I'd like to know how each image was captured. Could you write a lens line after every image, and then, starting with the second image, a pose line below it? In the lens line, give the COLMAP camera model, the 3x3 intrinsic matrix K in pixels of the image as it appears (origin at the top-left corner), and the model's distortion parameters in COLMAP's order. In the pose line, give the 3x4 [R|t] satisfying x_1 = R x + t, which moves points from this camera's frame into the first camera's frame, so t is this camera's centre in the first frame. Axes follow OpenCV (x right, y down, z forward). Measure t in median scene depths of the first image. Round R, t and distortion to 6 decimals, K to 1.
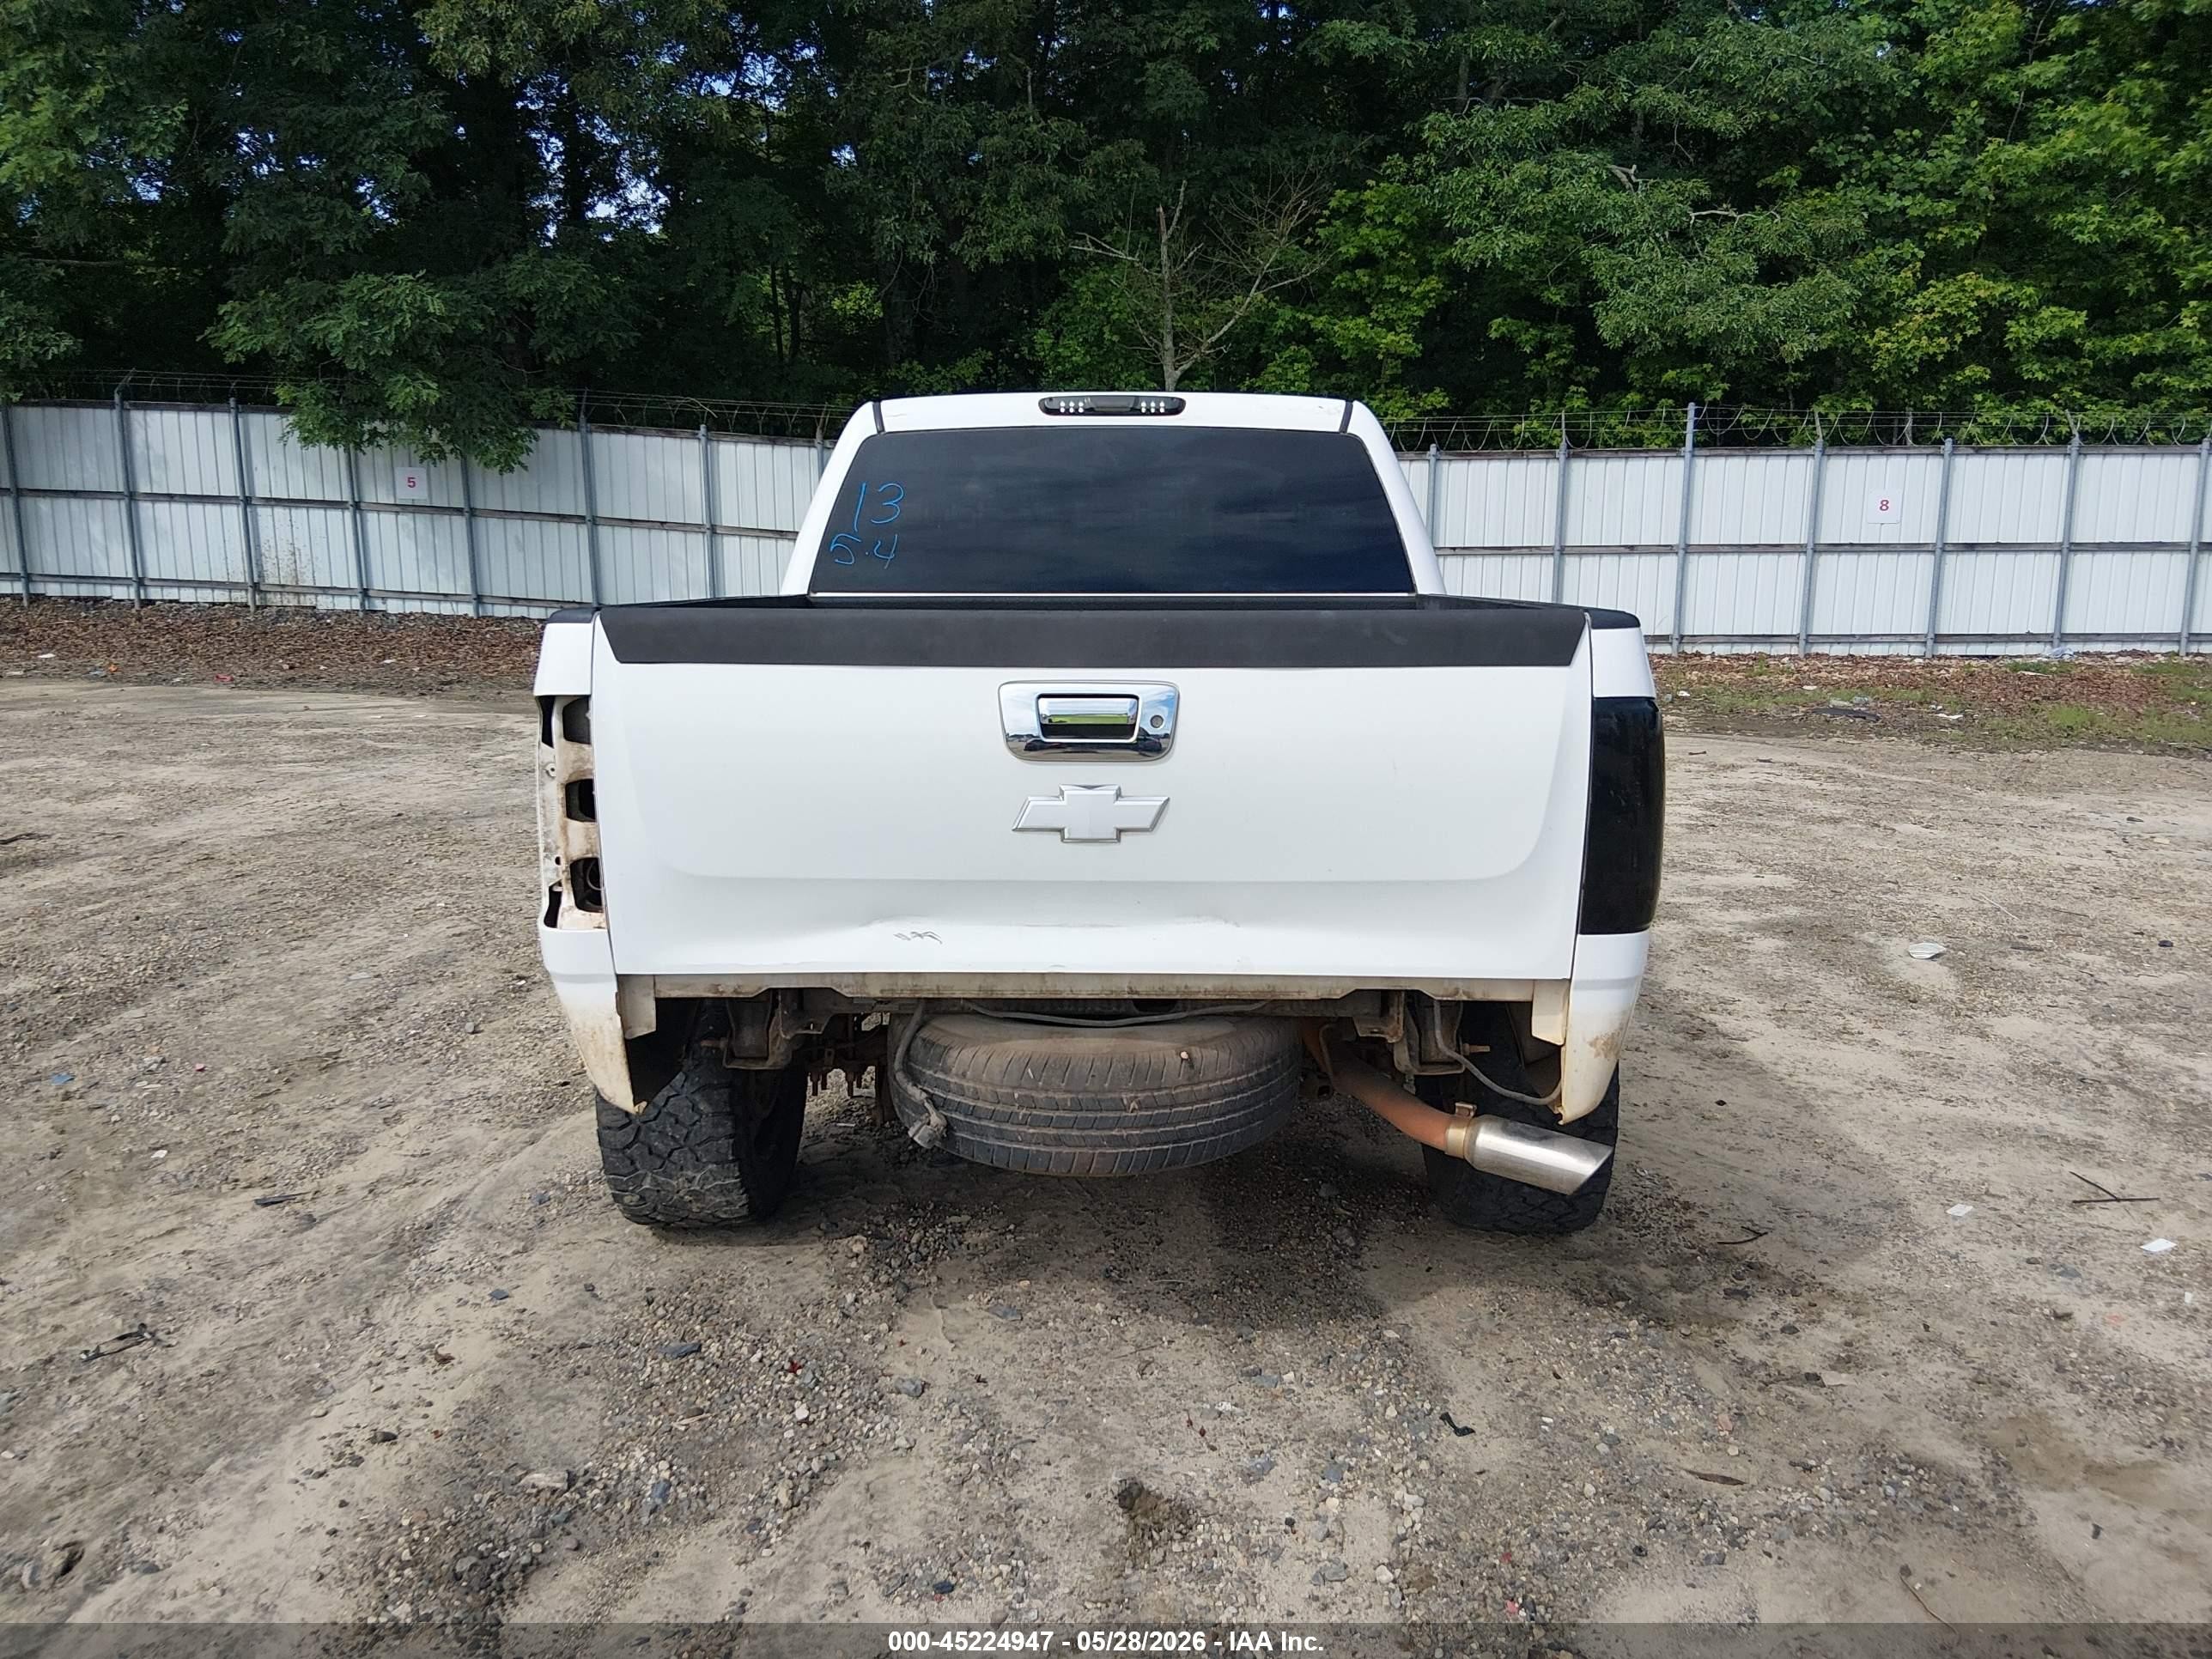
lens RADIAL K [[1662.9, 0, 1105.1], [0, 1662.9, 826.4], [0, 0, 1]] dist [0.068469, -0.111121]
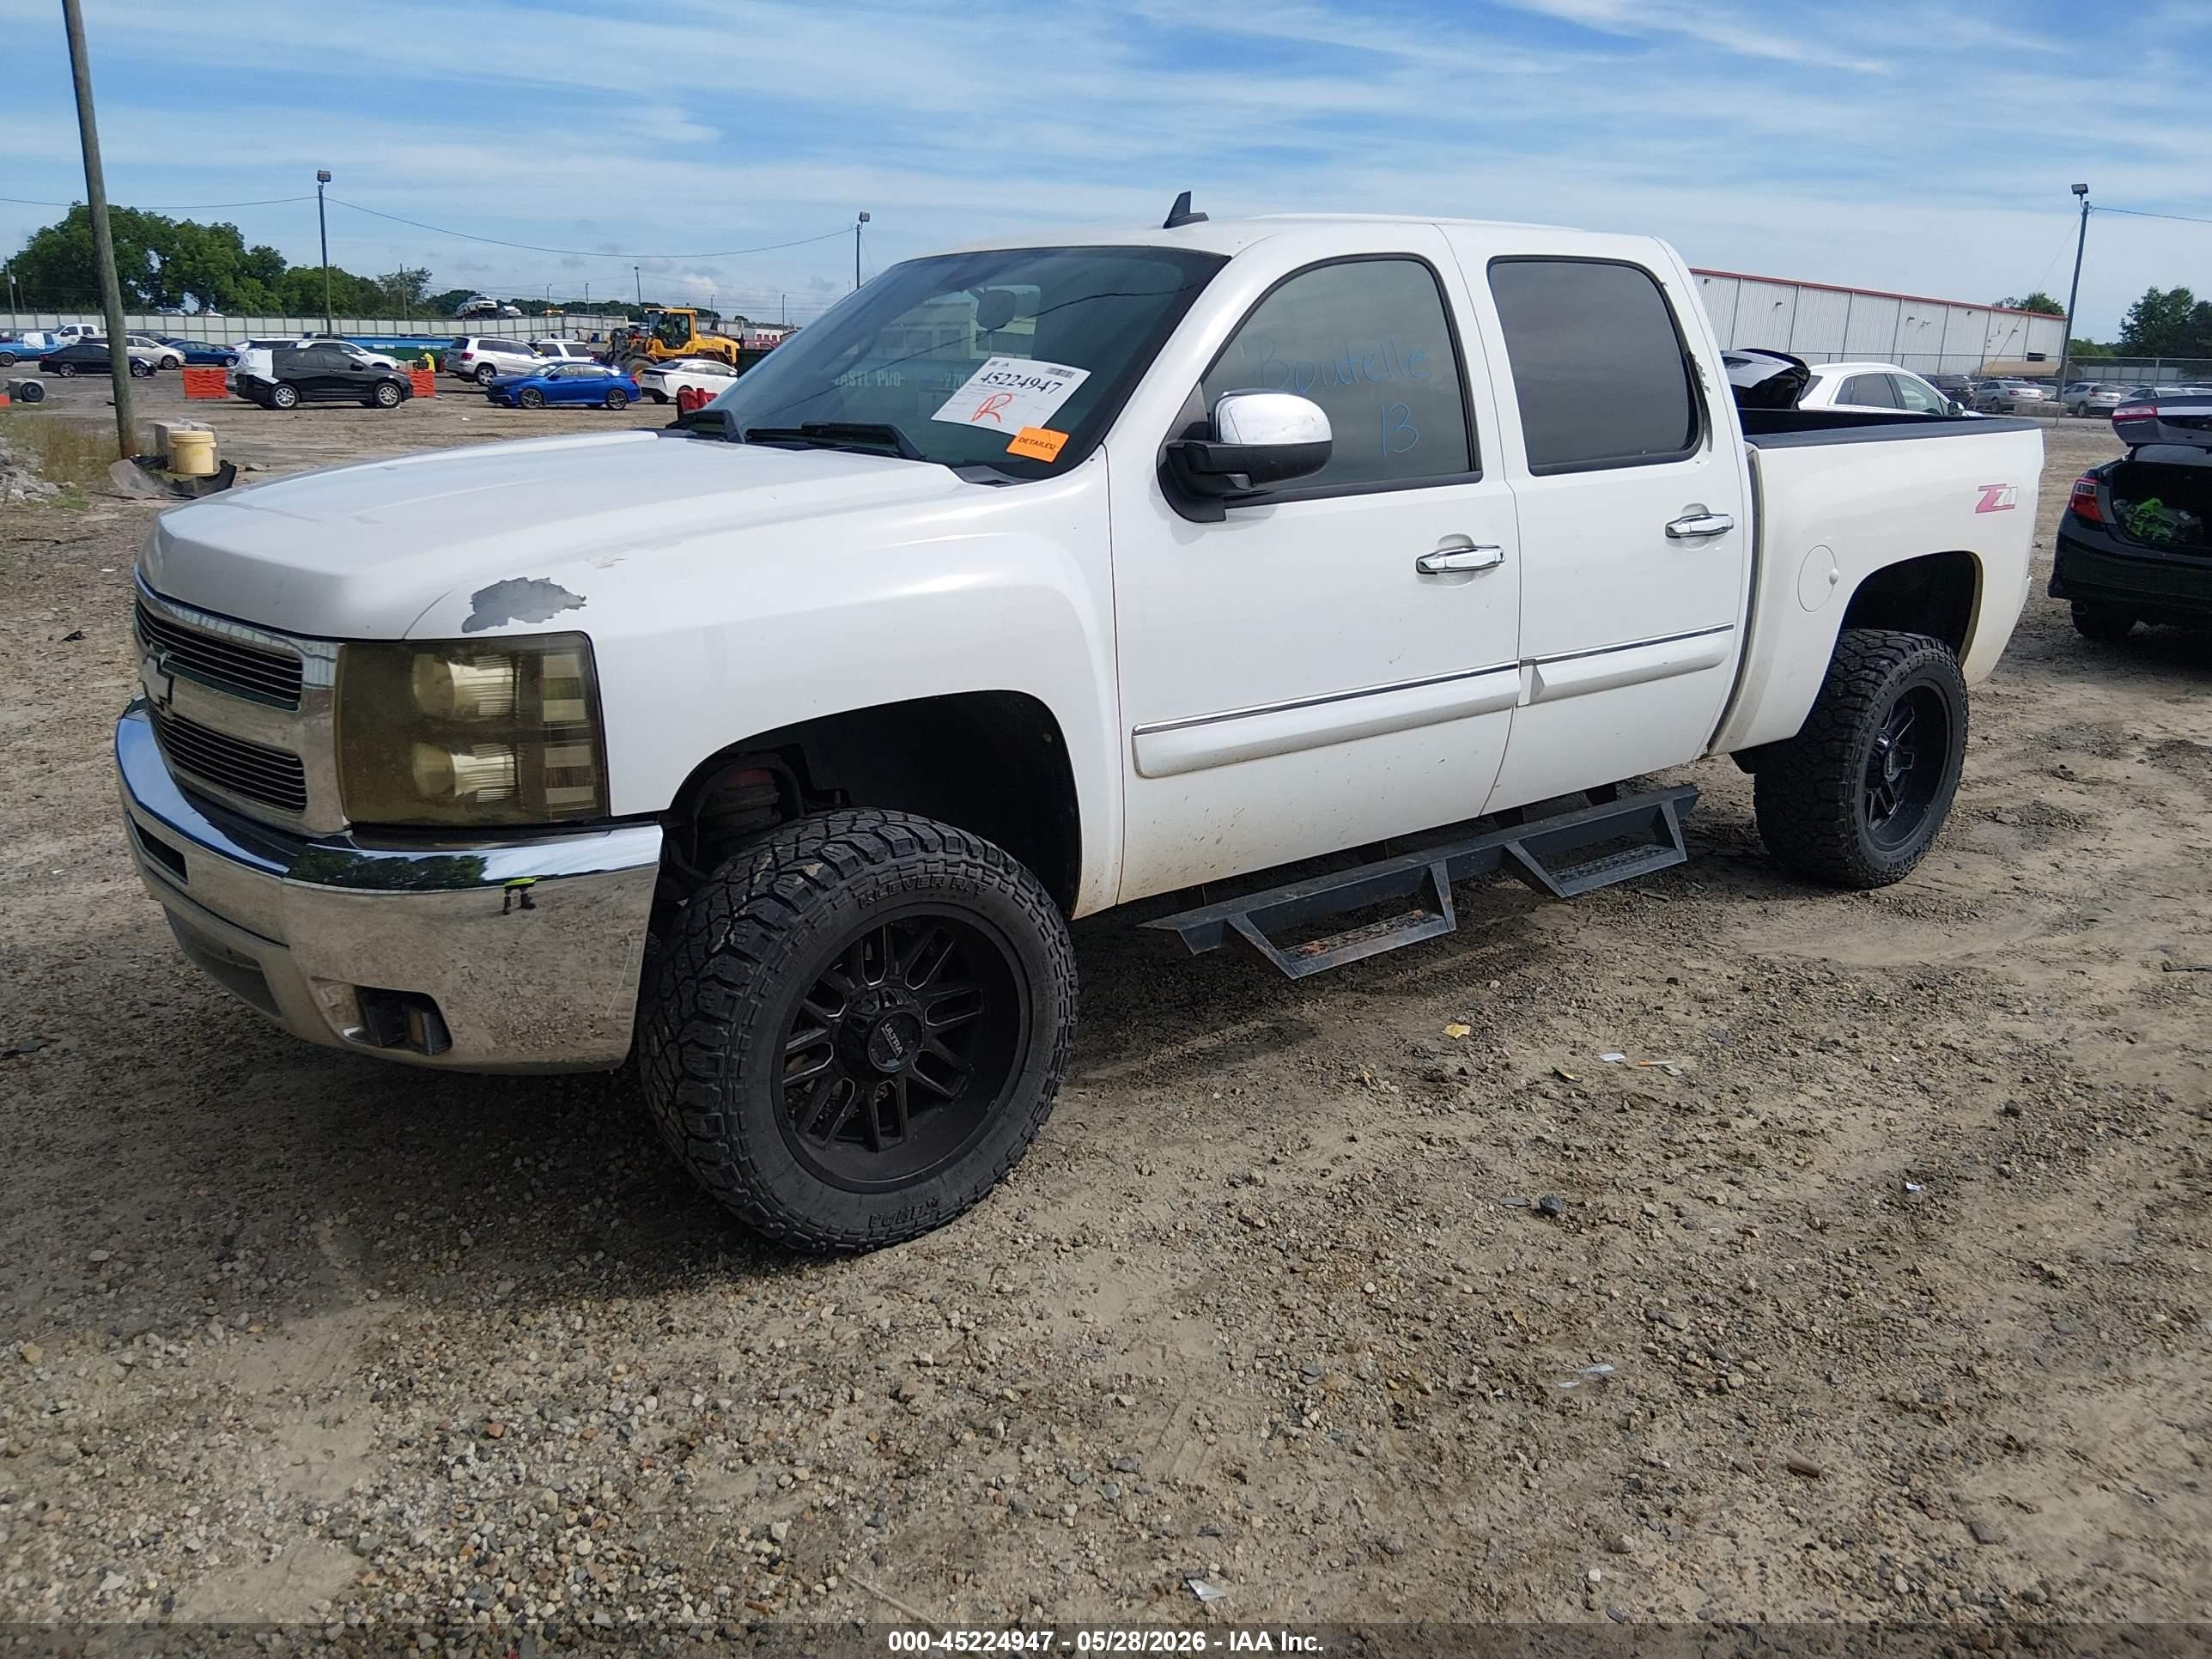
lens RADIAL K [[1662.9, 0, 1107.6], [0, 1662.9, 842.9], [0, 0, 1]] dist [0.068469, -0.111121]
pose [[-0.640860, -0.224928, 0.733966, -0.841230], [0.114162, 0.917554, 0.380870, -0.394030], [-0.759122, 0.327875, -0.562345, 2.211224]]
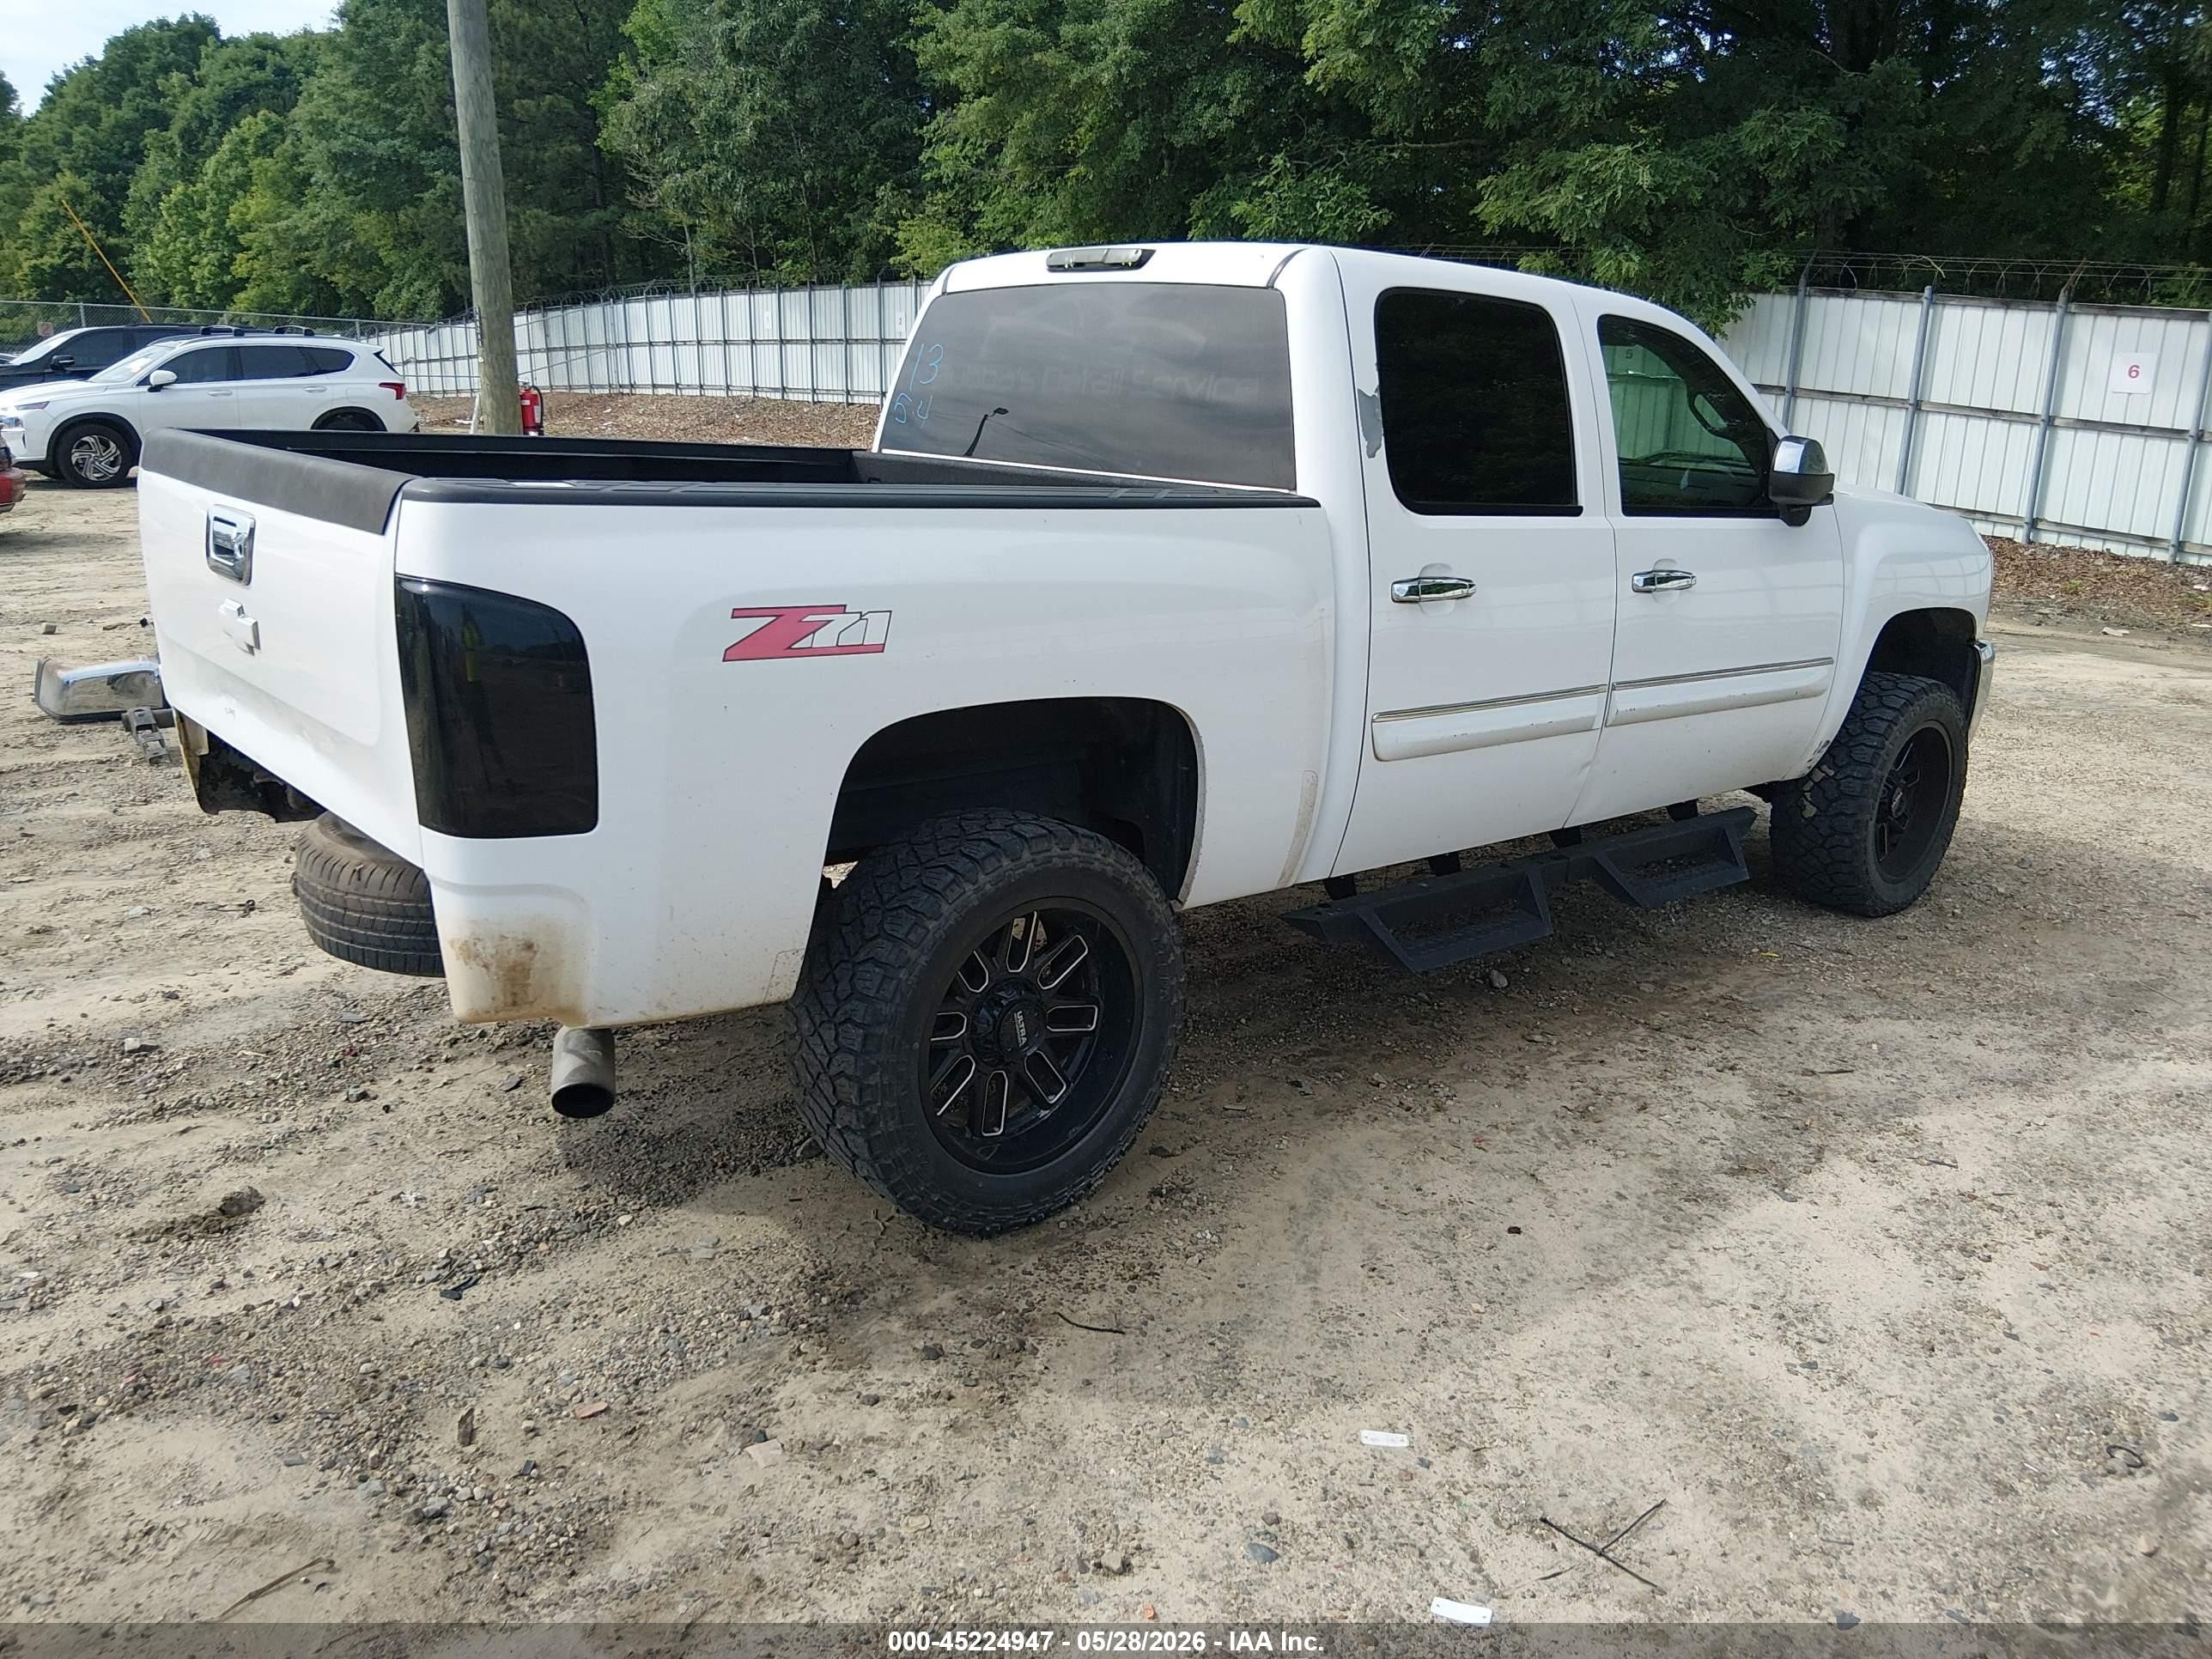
lens RADIAL K [[1662.9, 0, 1096.2], [0, 1662.9, 826.6], [0, 0, 1]] dist [0.068469, -0.111121]
pose [[0.666278, 0.215294, -0.713948, 0.830674], [-0.162822, 0.976316, 0.142463, -0.089347], [0.727710, 0.021326, 0.685553, 0.425676]]
